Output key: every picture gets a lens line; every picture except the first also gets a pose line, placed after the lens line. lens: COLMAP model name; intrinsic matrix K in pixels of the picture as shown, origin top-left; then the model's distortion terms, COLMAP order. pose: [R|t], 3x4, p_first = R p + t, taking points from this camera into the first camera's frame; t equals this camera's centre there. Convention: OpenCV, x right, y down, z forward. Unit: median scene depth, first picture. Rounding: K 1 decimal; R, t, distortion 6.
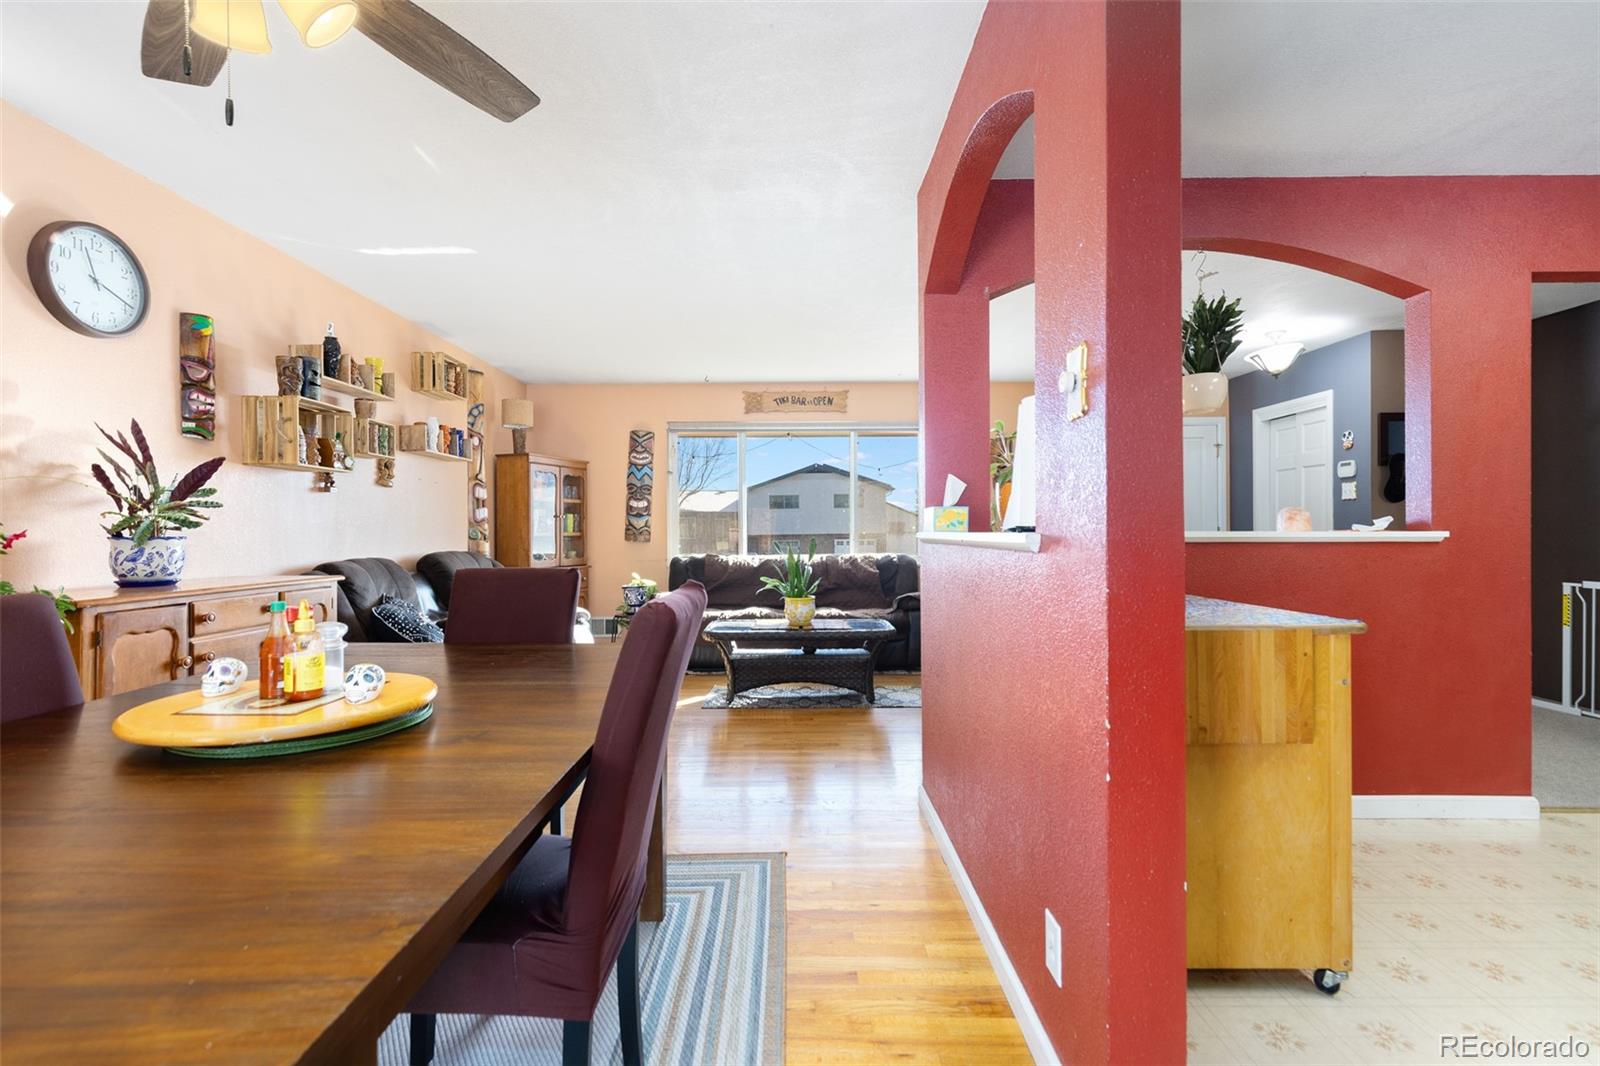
lens RADIAL K [[722.4, 0, 789.5], [0, 722.4, 528.2], [0, 0, 1]] dist [0.007182, -0.001175]
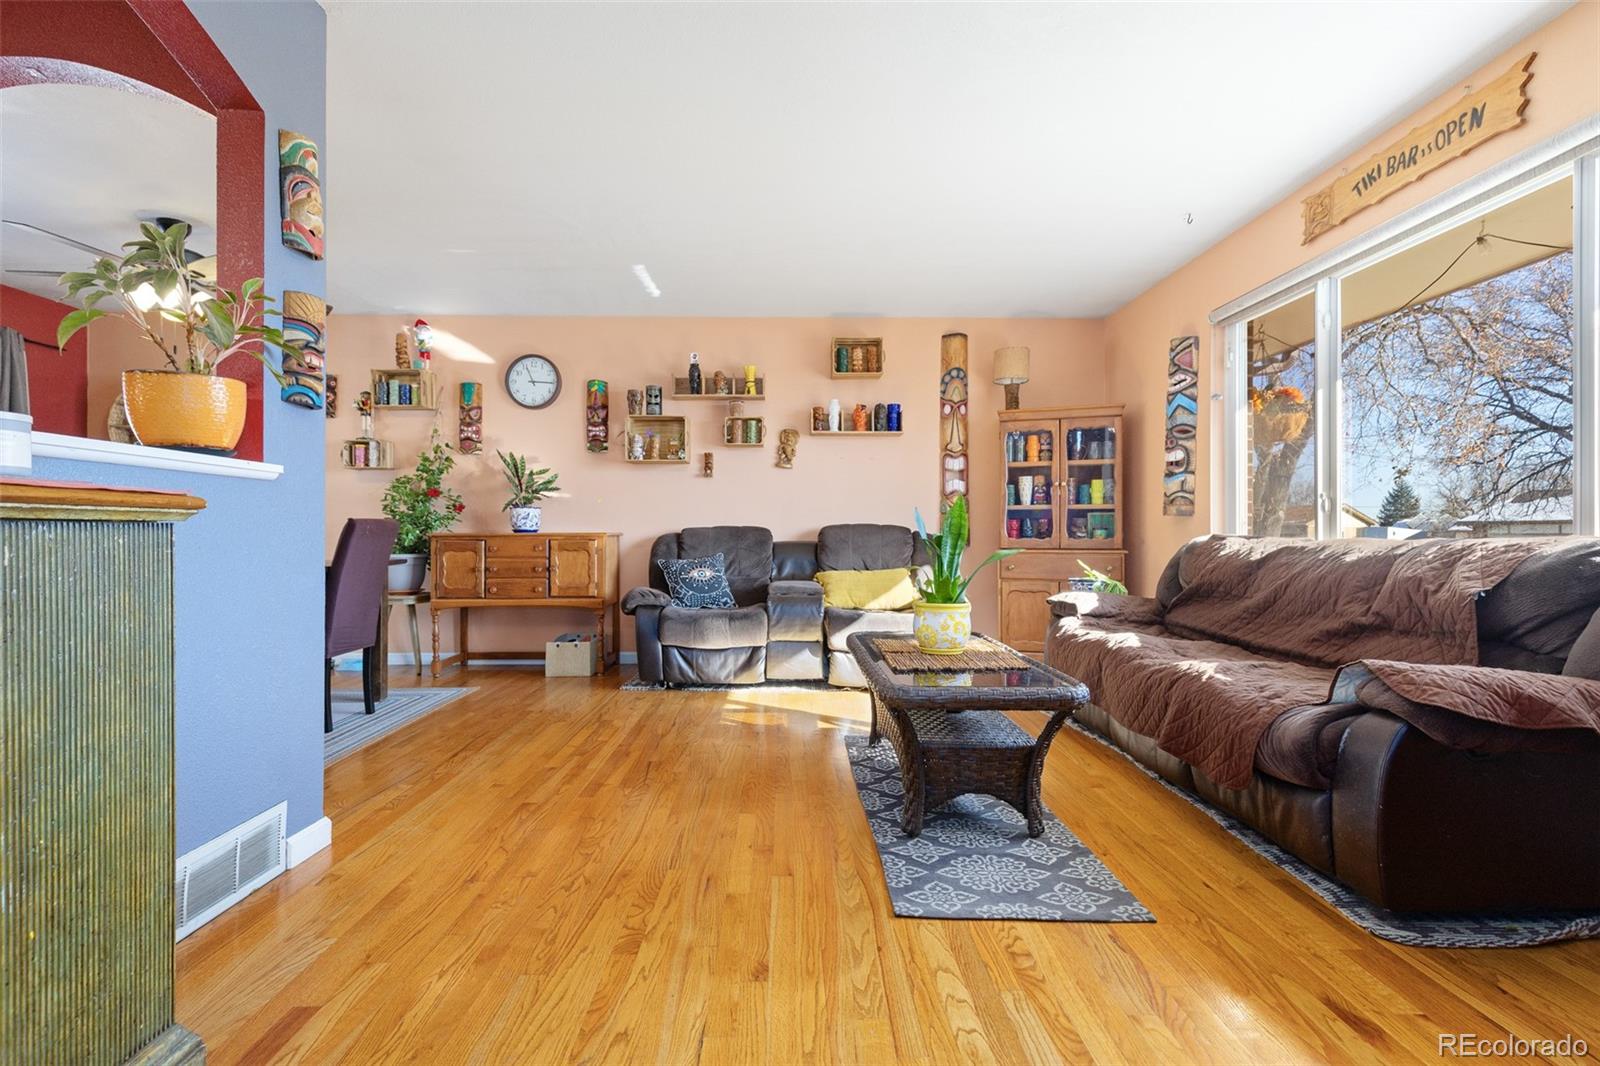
lens RADIAL K [[722.4, 0, 791.1], [0, 722.4, 533.1], [0, 0, 1]] dist [0.007182, -0.001175]
pose [[0.022464, 0.003434, -0.999742, 0.648383], [0.005208, 0.999980, 0.003552, 0.046322], [0.999734, -0.005287, 0.022446, 1.009217]]
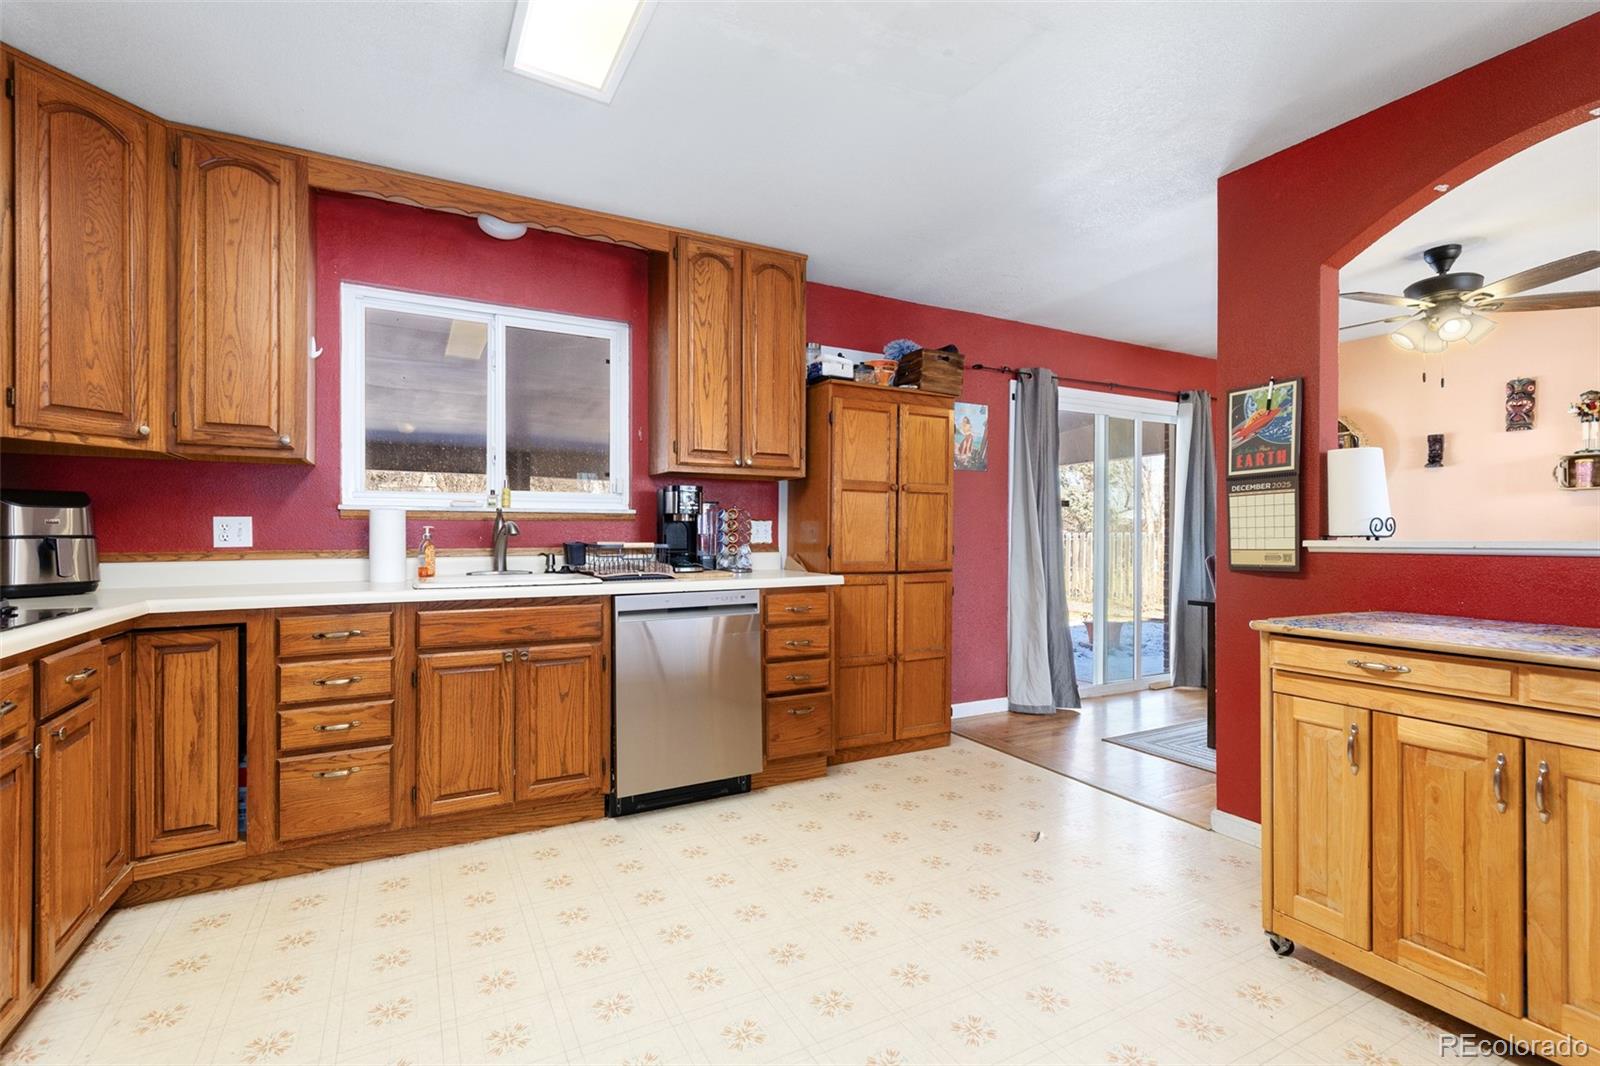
lens RADIAL K [[722.4, 0, 791.8], [0, 722.4, 533.1], [0, 0, 1]] dist [0.007182, -0.001175]
pose [[-0.878821, 0.001903, -0.477147, 0.801818], [0.004600, 0.999979, -0.004486, -0.002522], [0.477129, -0.006137, -0.878812, 0.667806]]
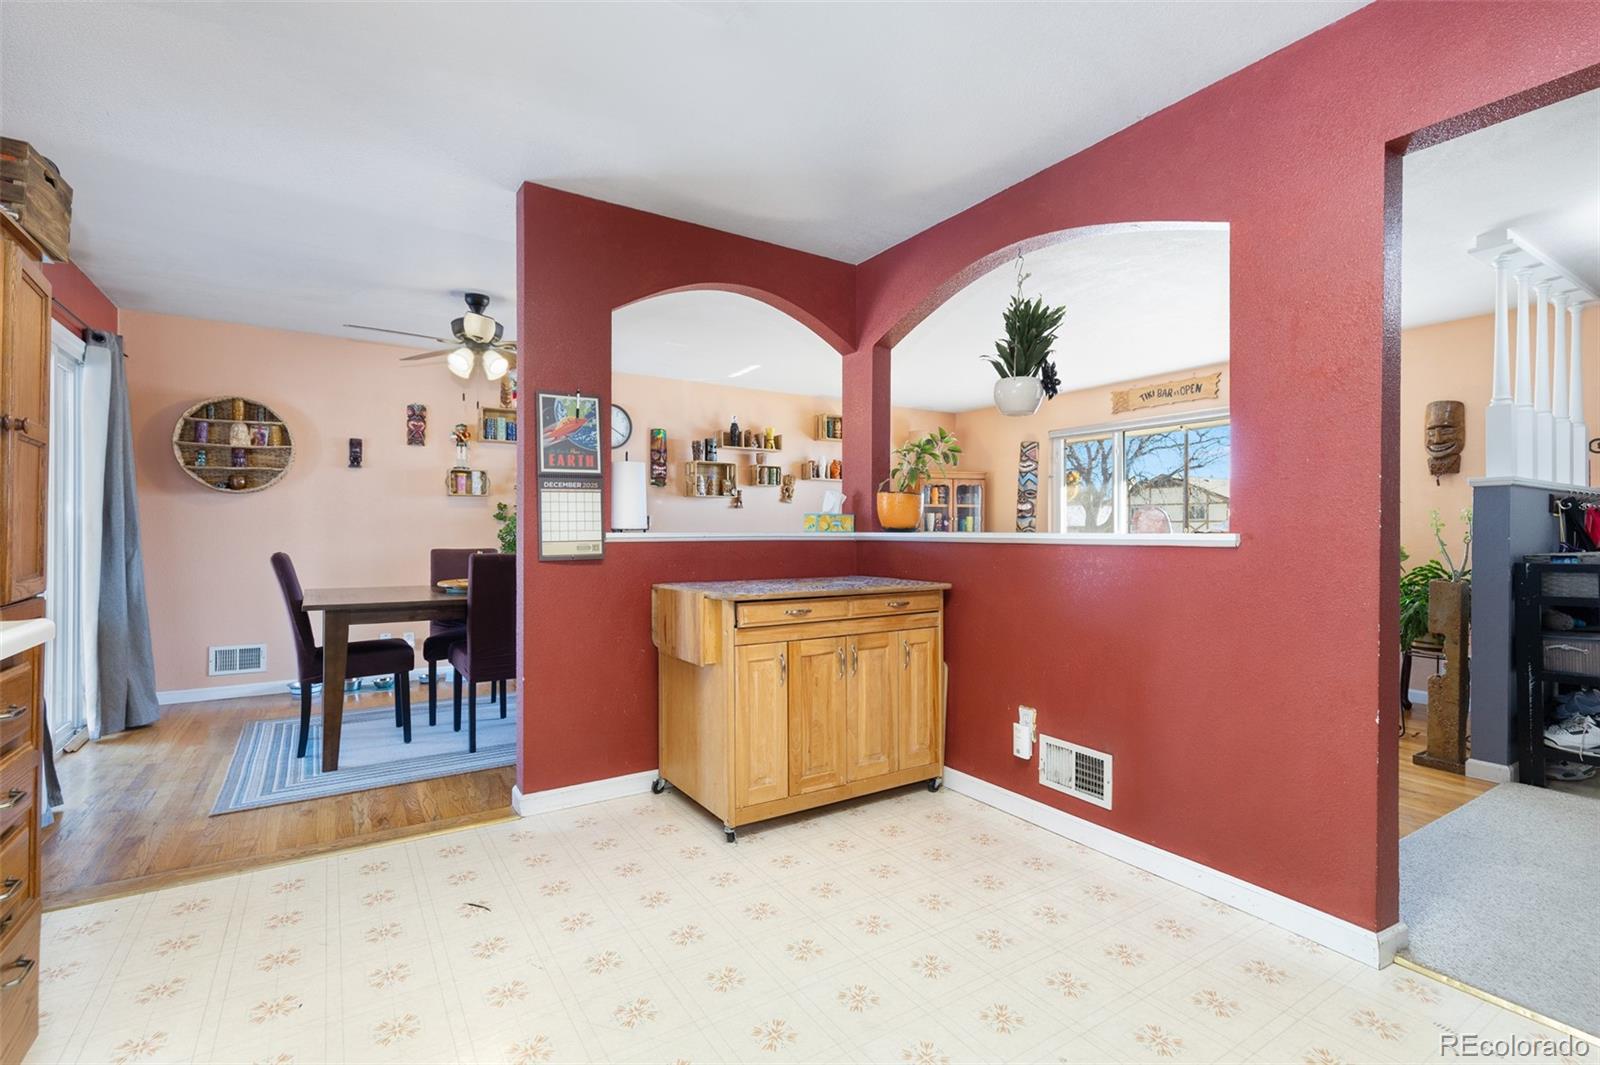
lens RADIAL K [[722.4, 0, 794.6], [0, 722.4, 533.0], [0, 0, 1]] dist [0.007182, -0.001175]
pose [[0.542928, 0.007310, -0.839747, 0.851692], [-0.000251, 0.999963, 0.008542, -0.003092], [0.839779, -0.004427, 0.542910, 0.126140]]
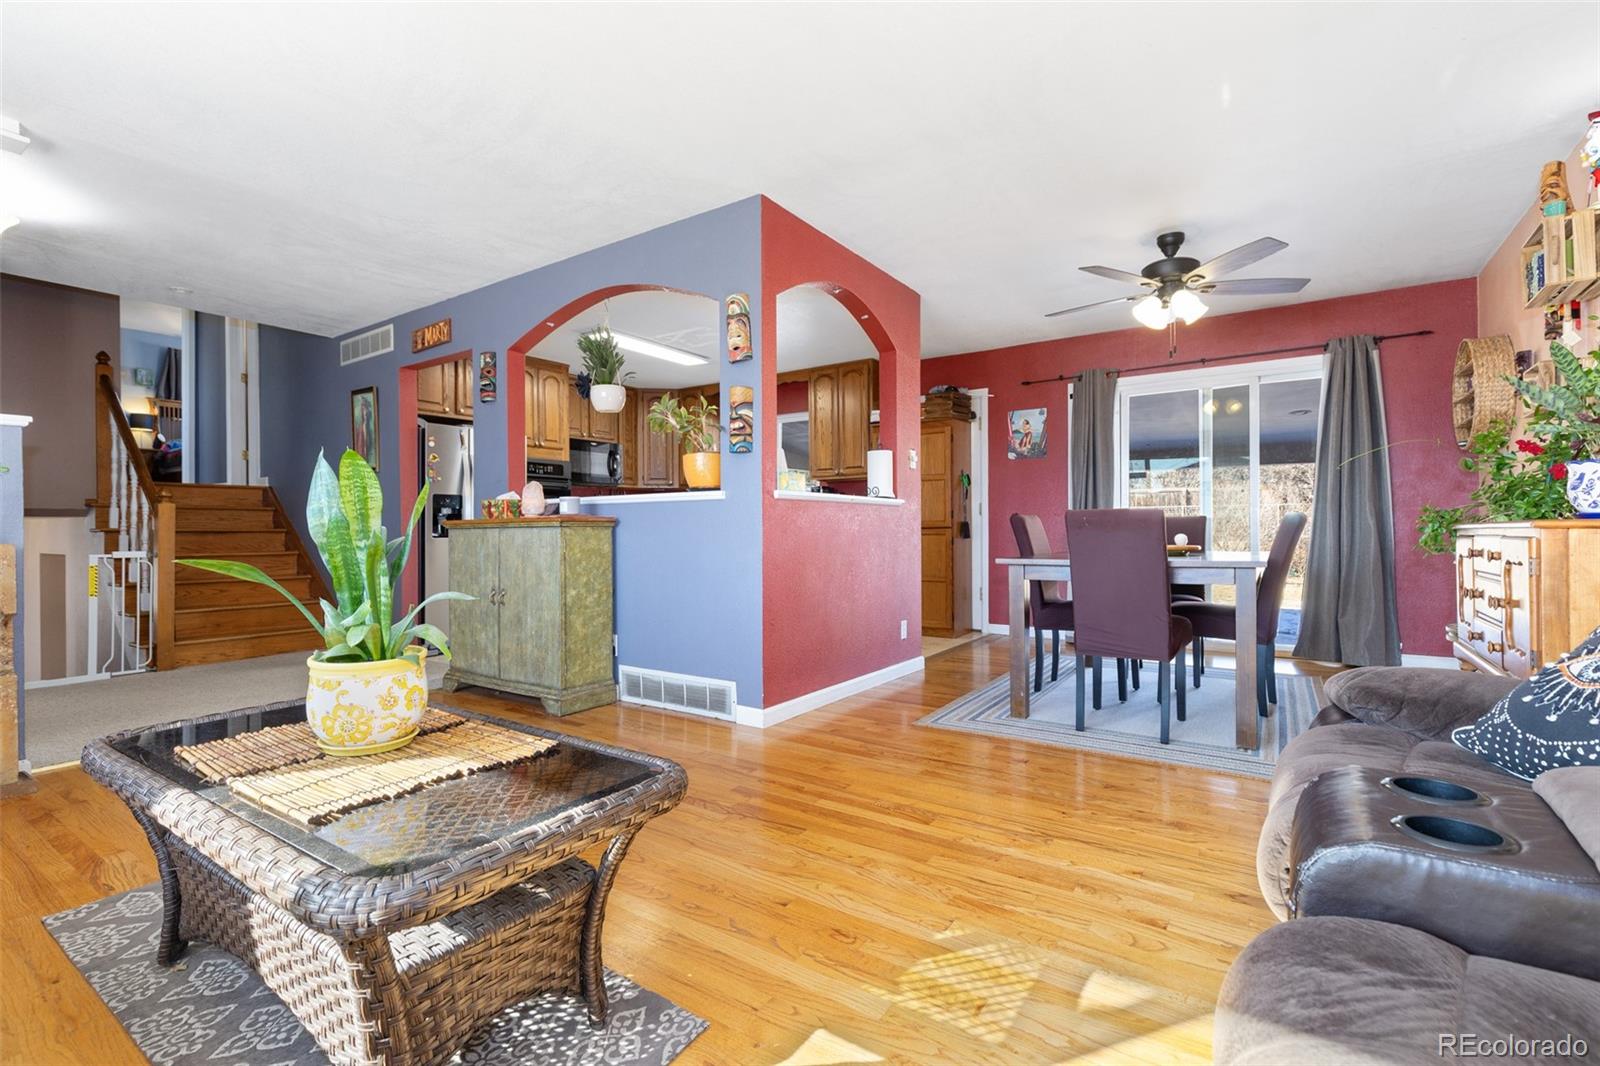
lens RADIAL K [[722.4, 0, 795.5], [0, 722.4, 532.9], [0, 0, 1]] dist [0.007182, -0.001175]
pose [[-0.831953, 0.007387, 0.554798, -0.342109], [0.006177, 0.999973, -0.004052, 0.054751], [-0.554812, 0.000056, -0.831976, 1.329911]]
